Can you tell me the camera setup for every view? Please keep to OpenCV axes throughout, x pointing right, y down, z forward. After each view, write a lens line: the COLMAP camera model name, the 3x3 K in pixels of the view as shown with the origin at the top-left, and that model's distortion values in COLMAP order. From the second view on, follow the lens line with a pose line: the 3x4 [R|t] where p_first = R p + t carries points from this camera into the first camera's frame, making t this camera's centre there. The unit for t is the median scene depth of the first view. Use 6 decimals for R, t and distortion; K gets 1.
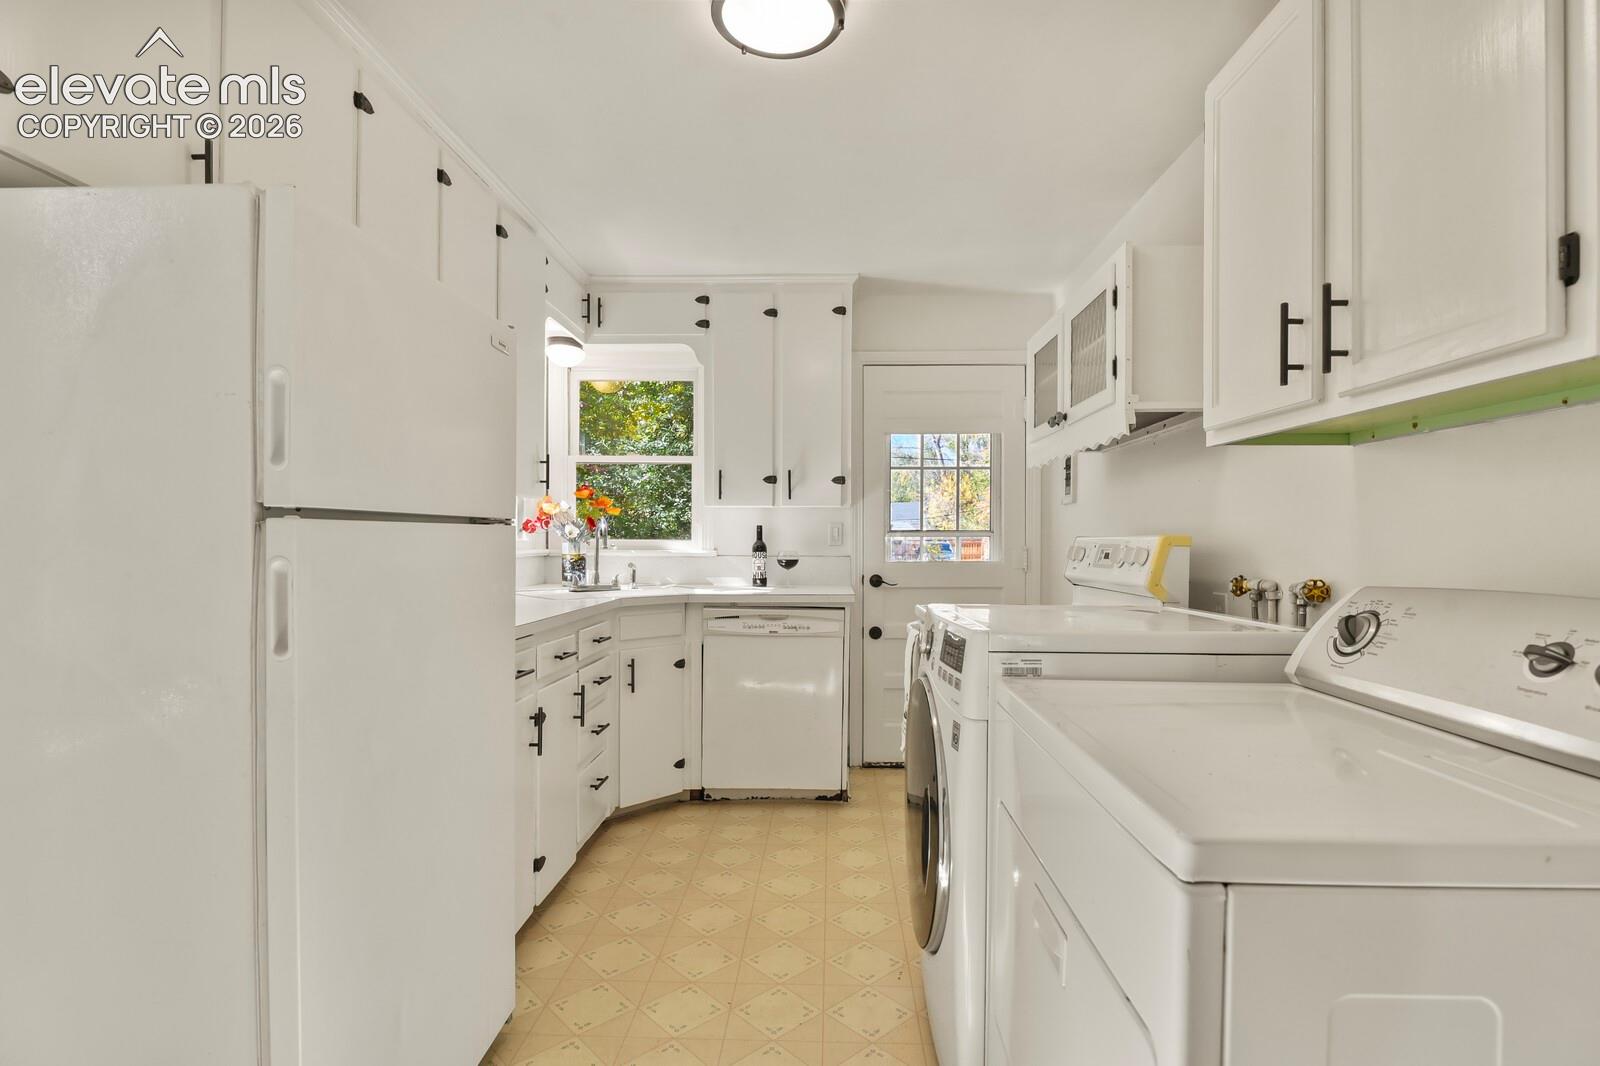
lens RADIAL K [[778.7, 0, 809.5], [0, 778.7, 537.2], [0, 0, 1]] dist [-0.009050, -0.000827]
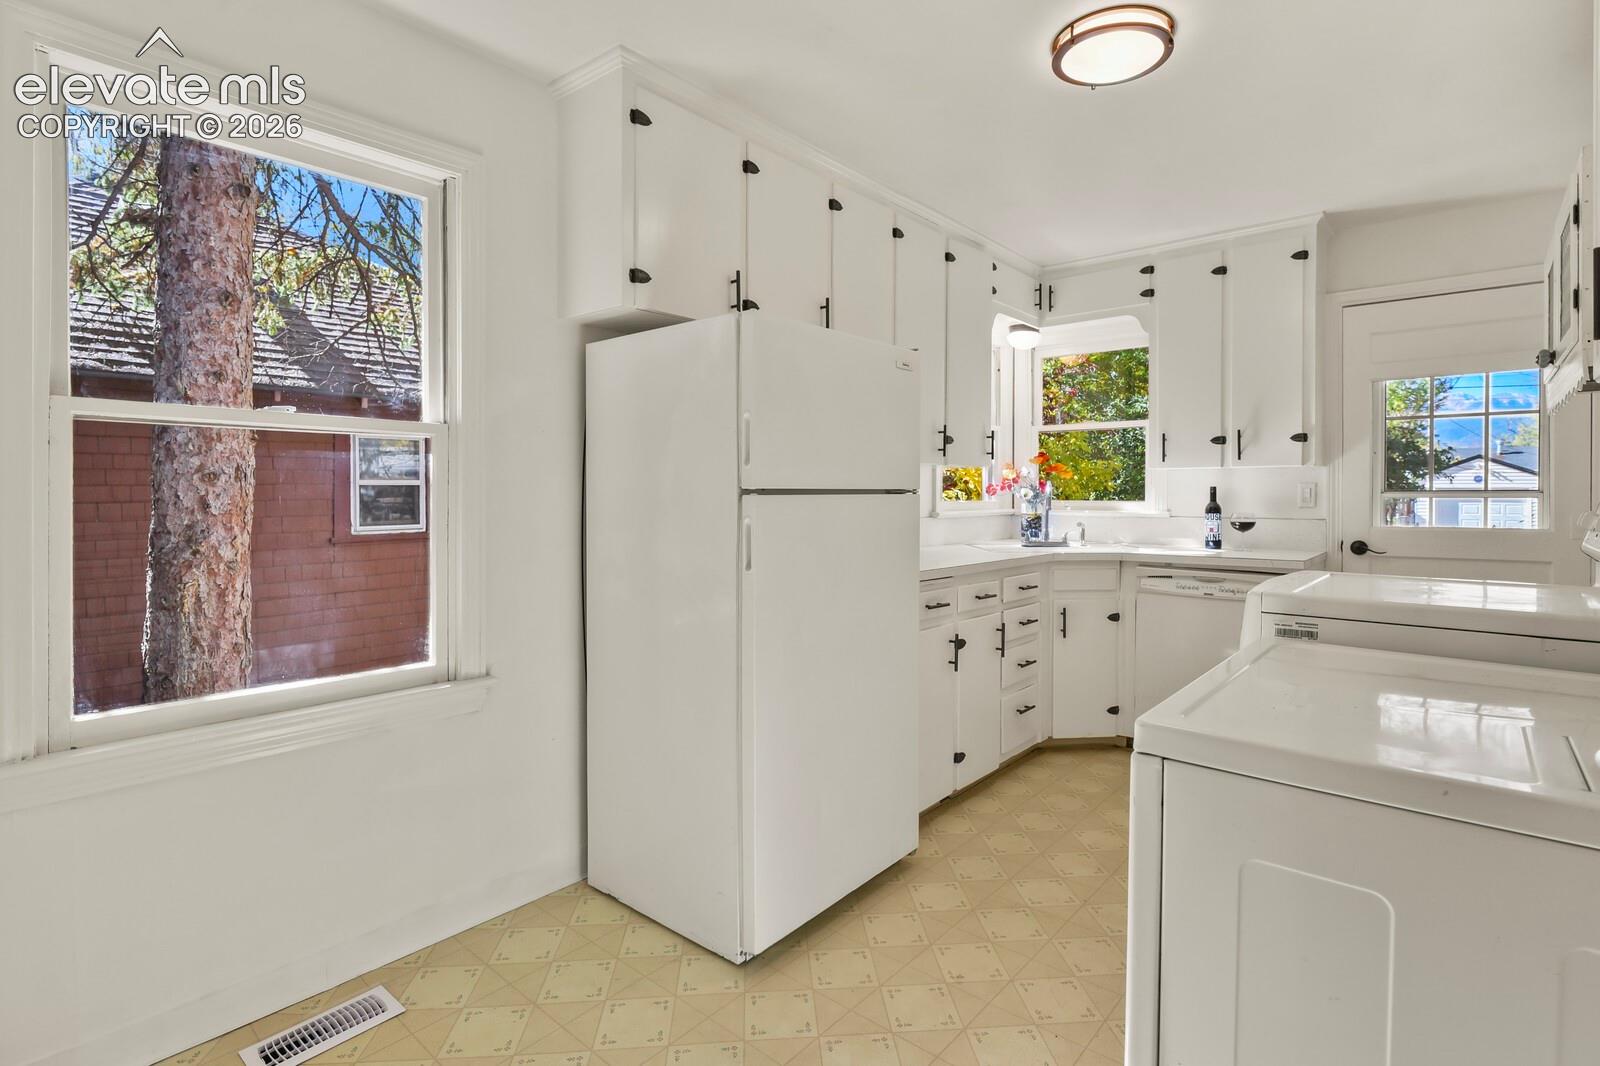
lens RADIAL K [[766.3, 0, 798.3], [0, 766.3, 486.0], [0, 0, 1]] dist [-0.001050, -0.000161]
pose [[0.772759, -0.010831, -0.634607, 0.153506], [0.004038, 0.999918, -0.012148, -0.006594], [0.634686, 0.006825, 0.772740, -0.086990]]
